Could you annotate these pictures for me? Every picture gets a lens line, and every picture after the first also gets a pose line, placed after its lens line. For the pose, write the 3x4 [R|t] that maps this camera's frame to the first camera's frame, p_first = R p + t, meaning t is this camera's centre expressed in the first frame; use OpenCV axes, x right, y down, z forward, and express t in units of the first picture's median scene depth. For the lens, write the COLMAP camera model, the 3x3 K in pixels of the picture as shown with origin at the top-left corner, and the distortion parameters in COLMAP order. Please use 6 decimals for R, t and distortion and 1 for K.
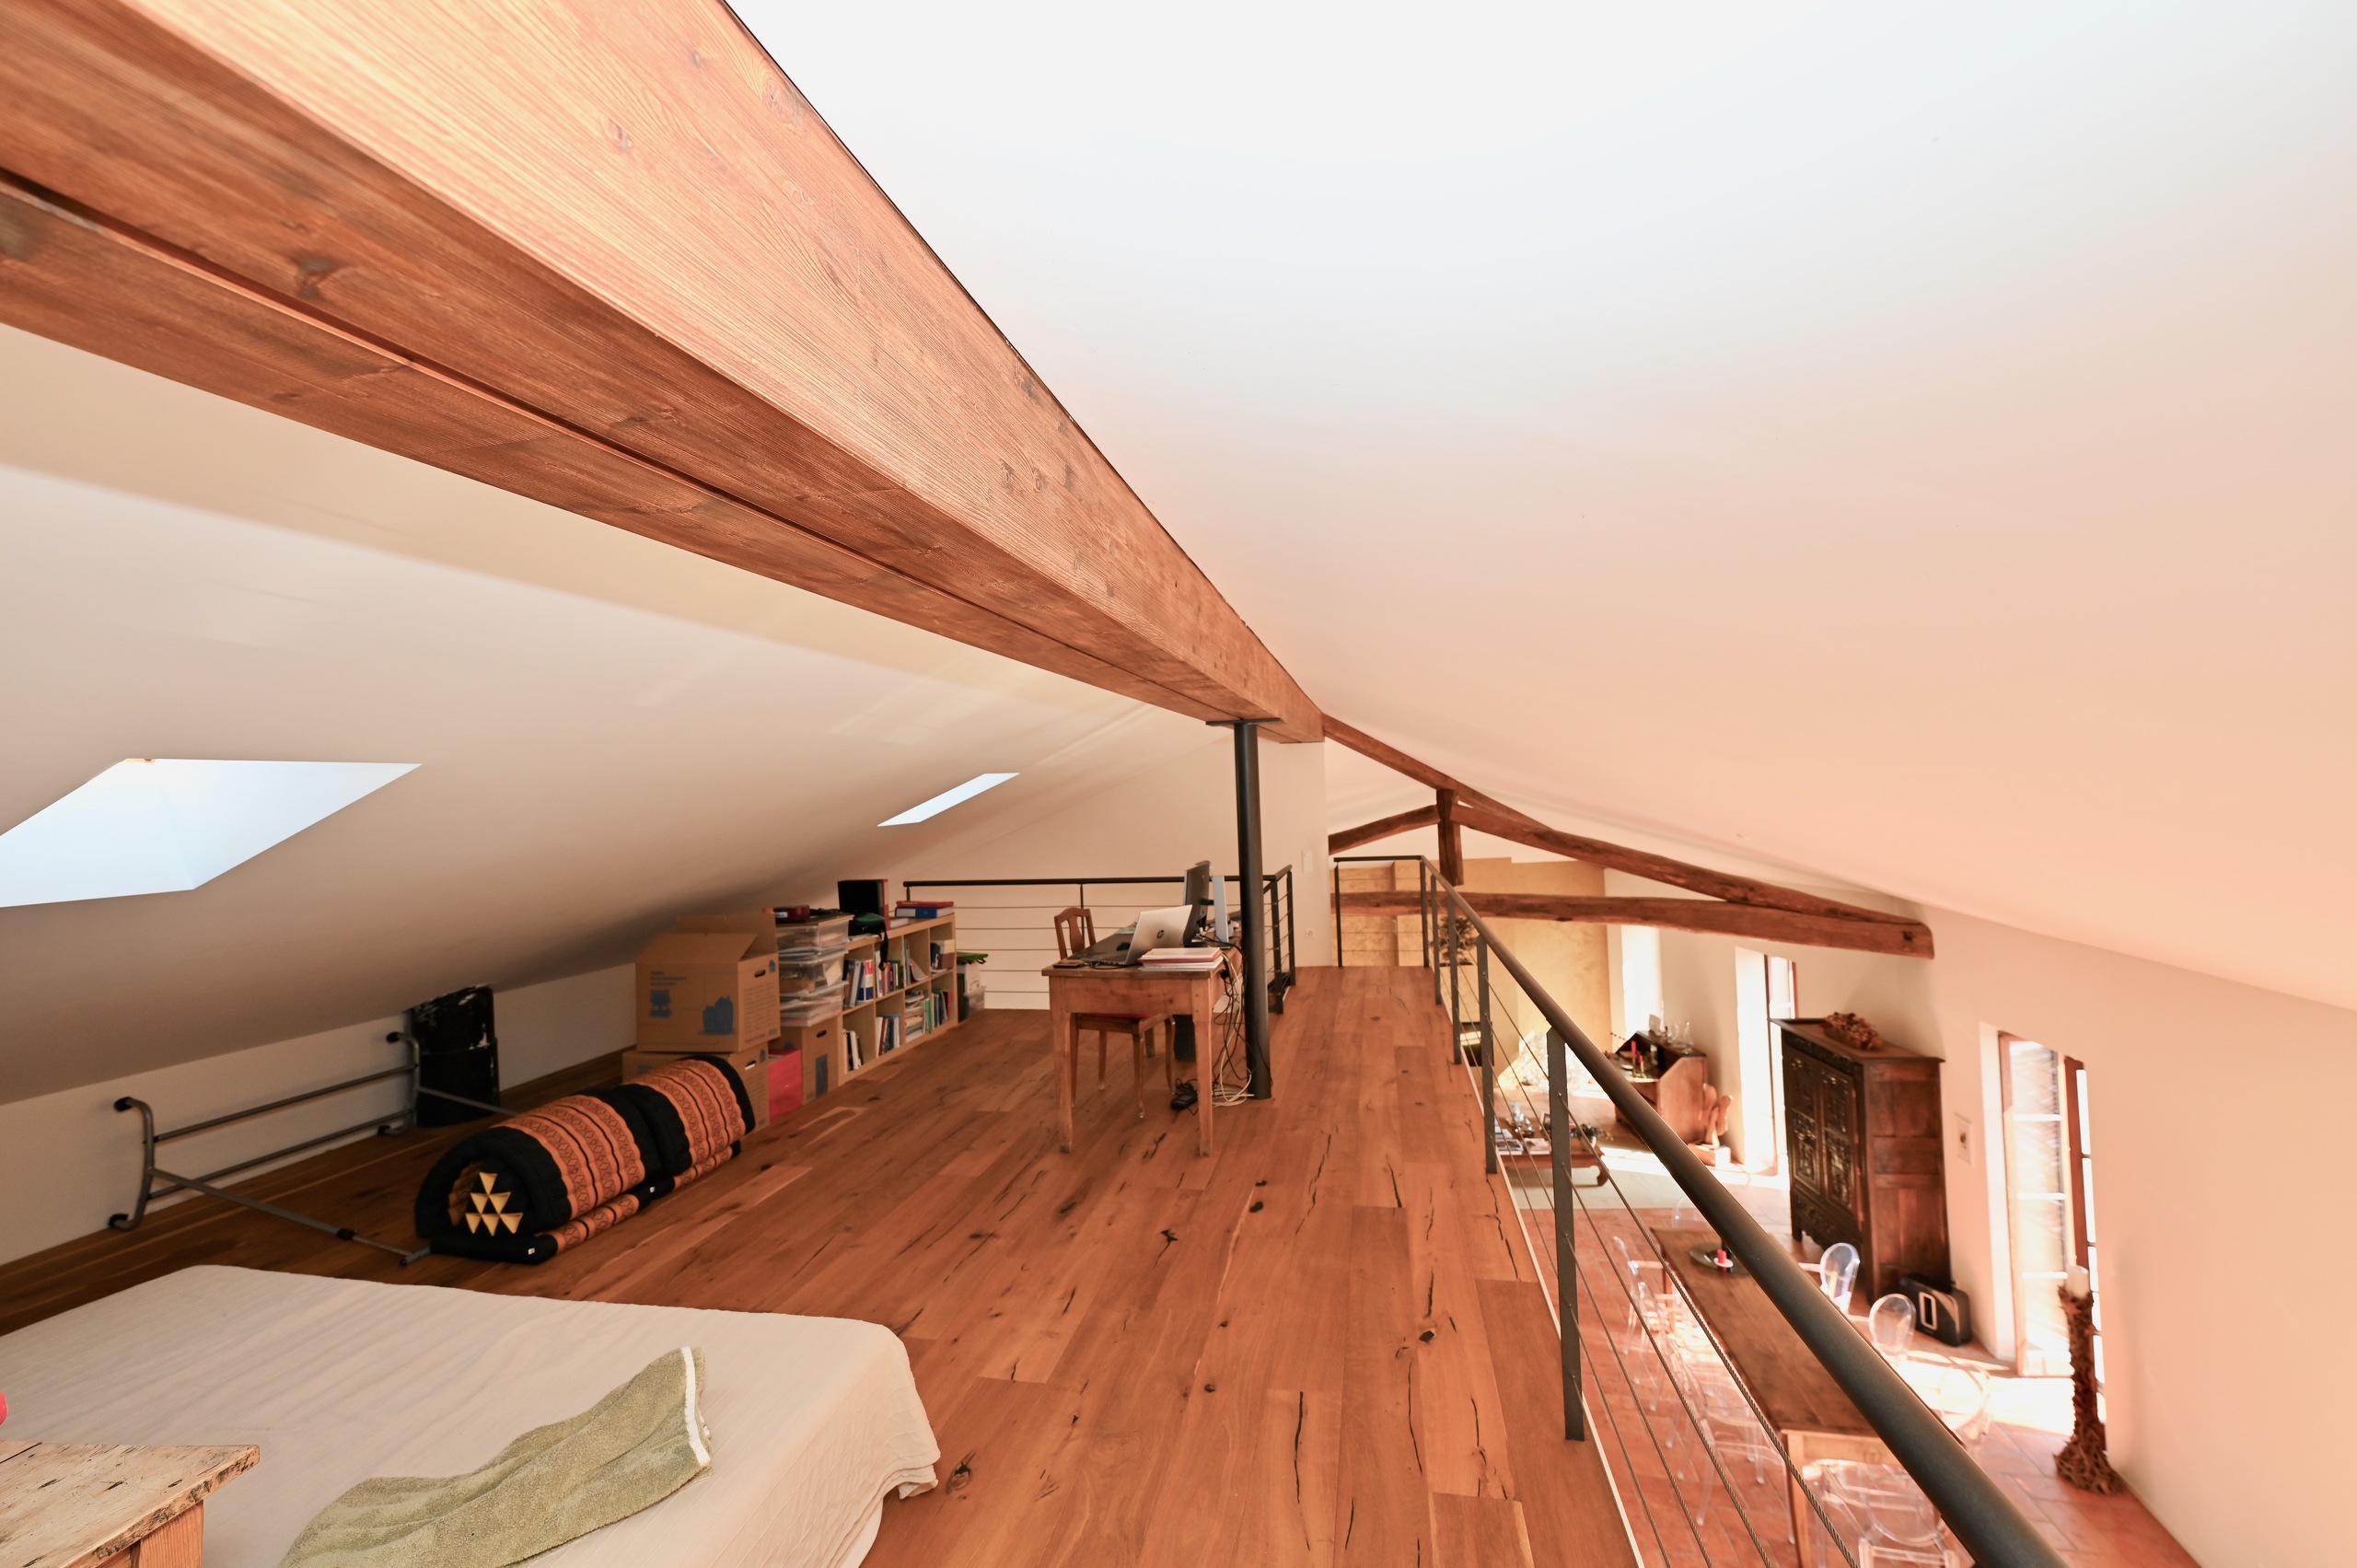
lens RADIAL K [[934.9, 0, 1175.9], [0, 934.9, 784.4], [0, 0, 1]] dist [-0.001977, -0.000159]
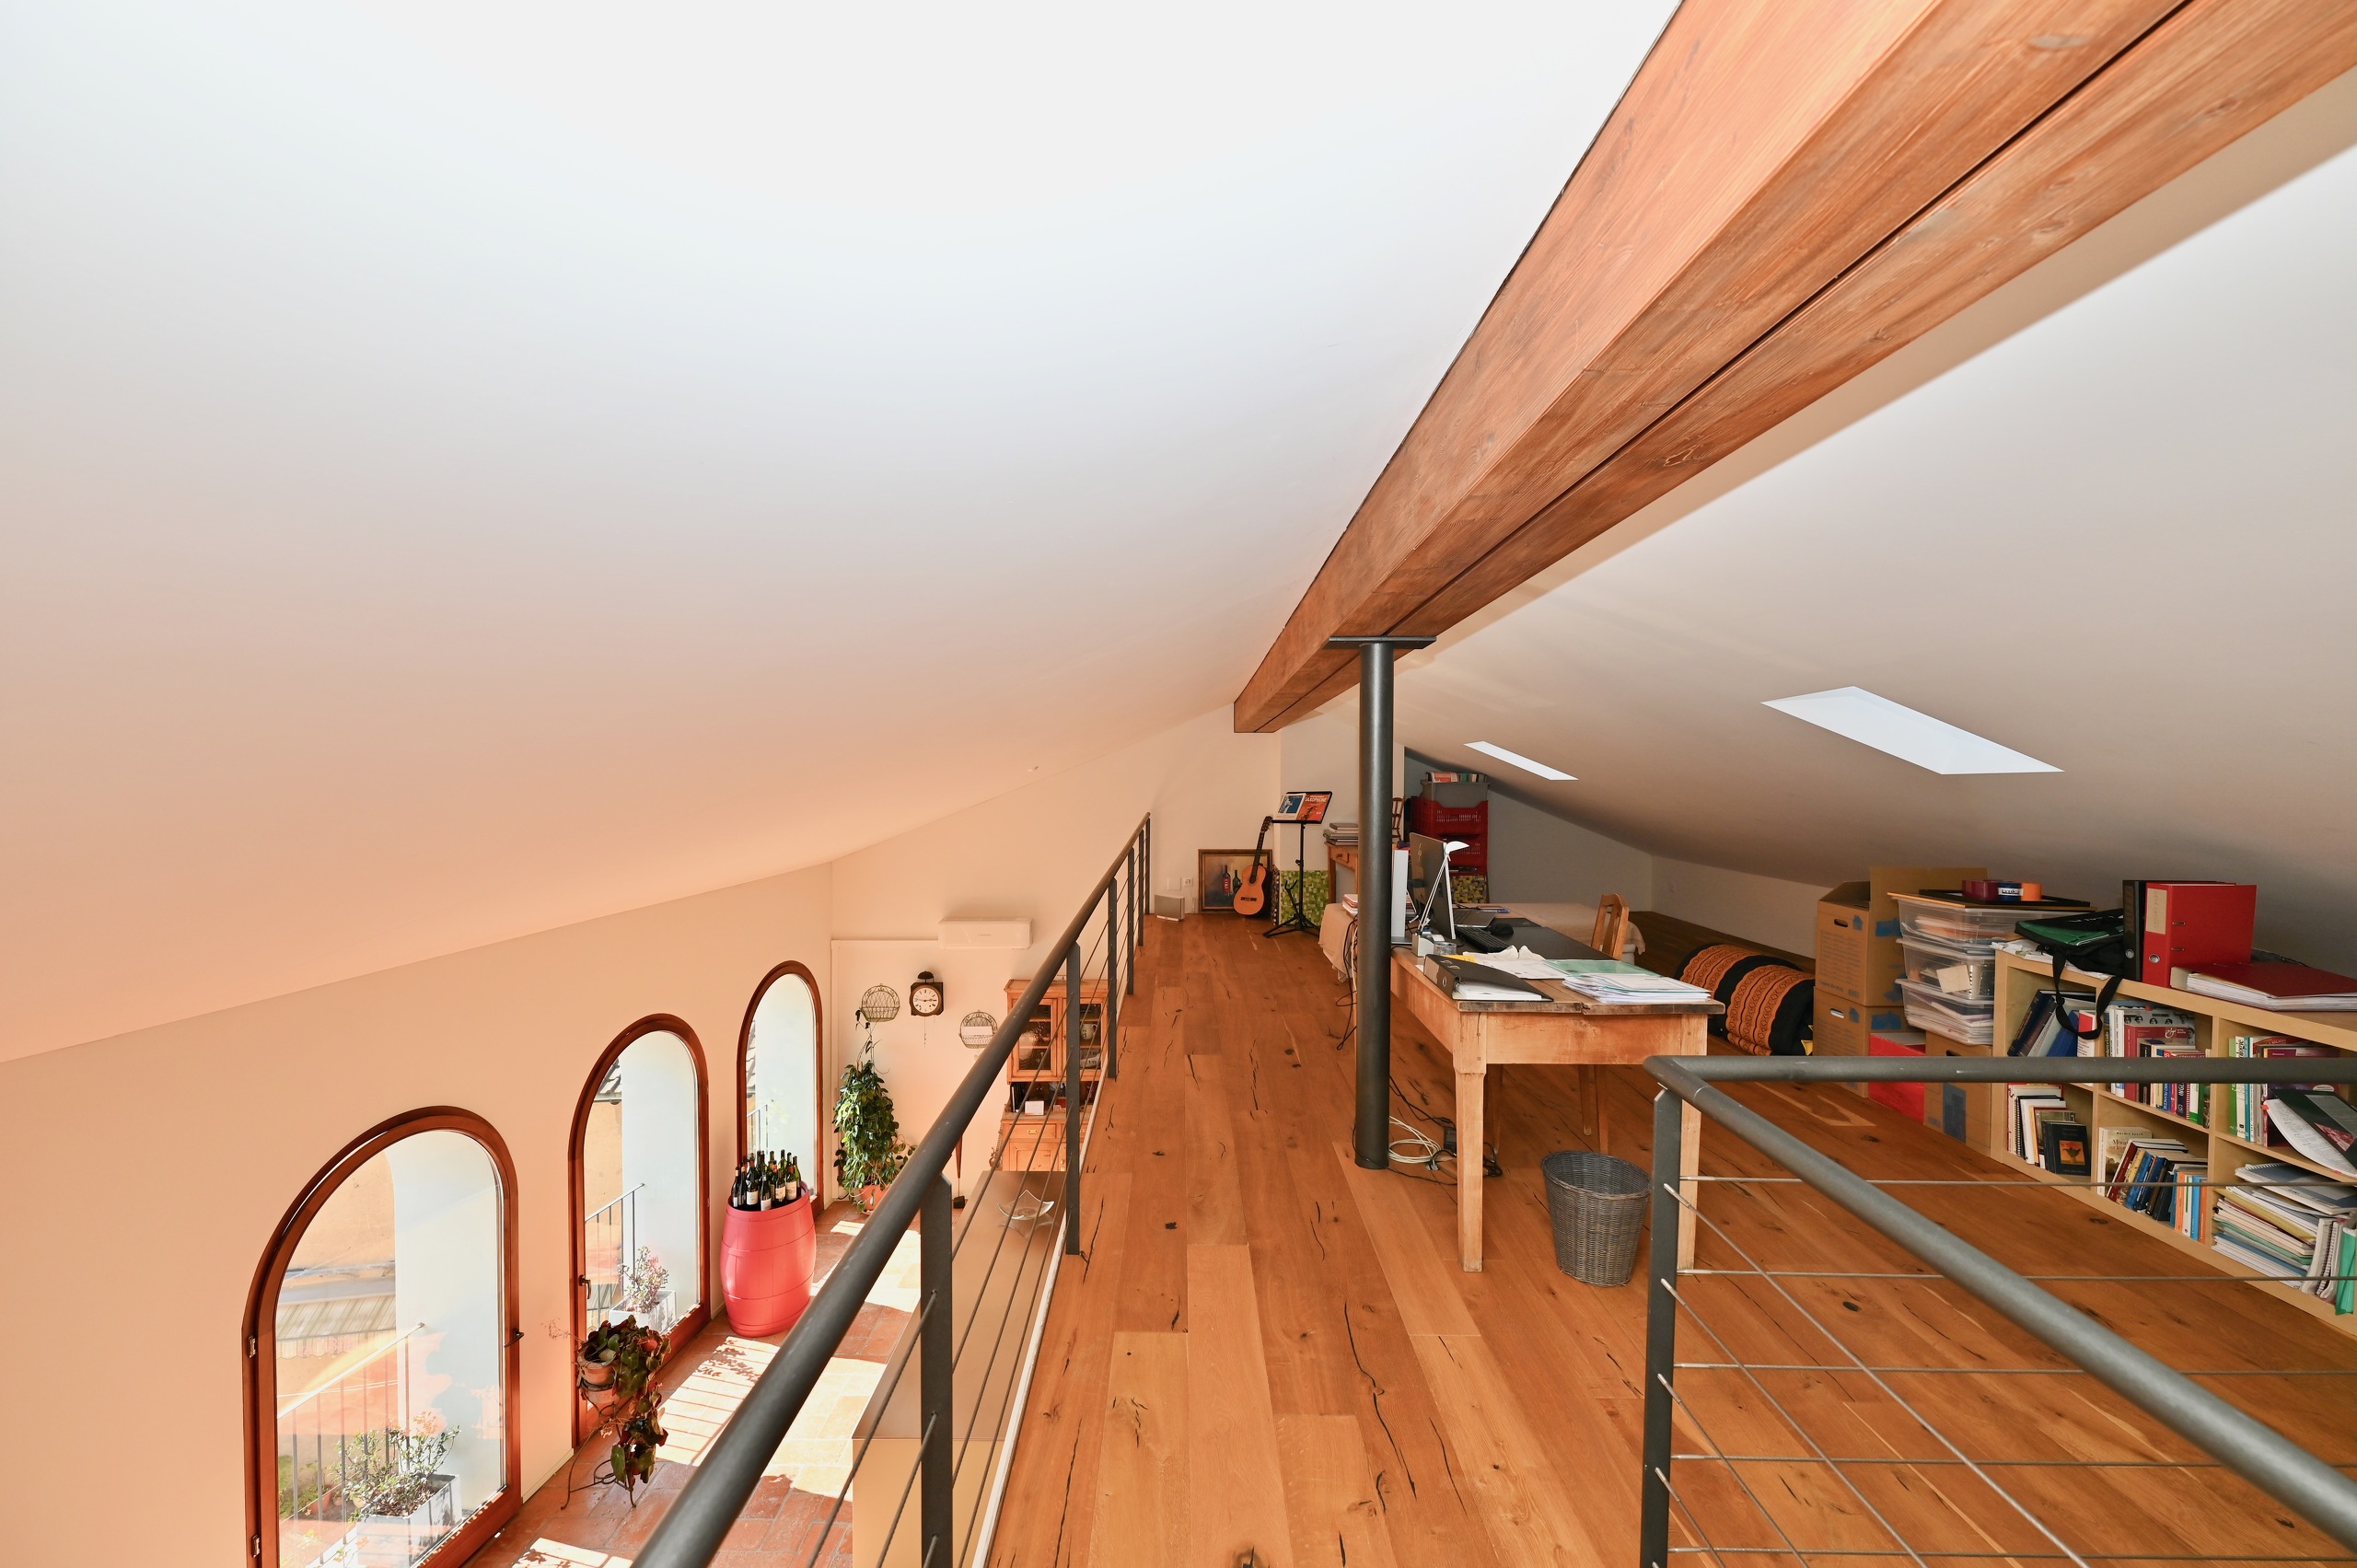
lens RADIAL K [[934.9, 0, 1180.3], [0, 934.9, 792.0], [0, 0, 1]] dist [-0.001977, -0.000159]
pose [[-0.978655, 0.032921, -0.202857, 0.360138], [0.032376, 0.999458, 0.006001, 0.038946], [0.202944, -0.000695, -0.979190, 1.631228]]
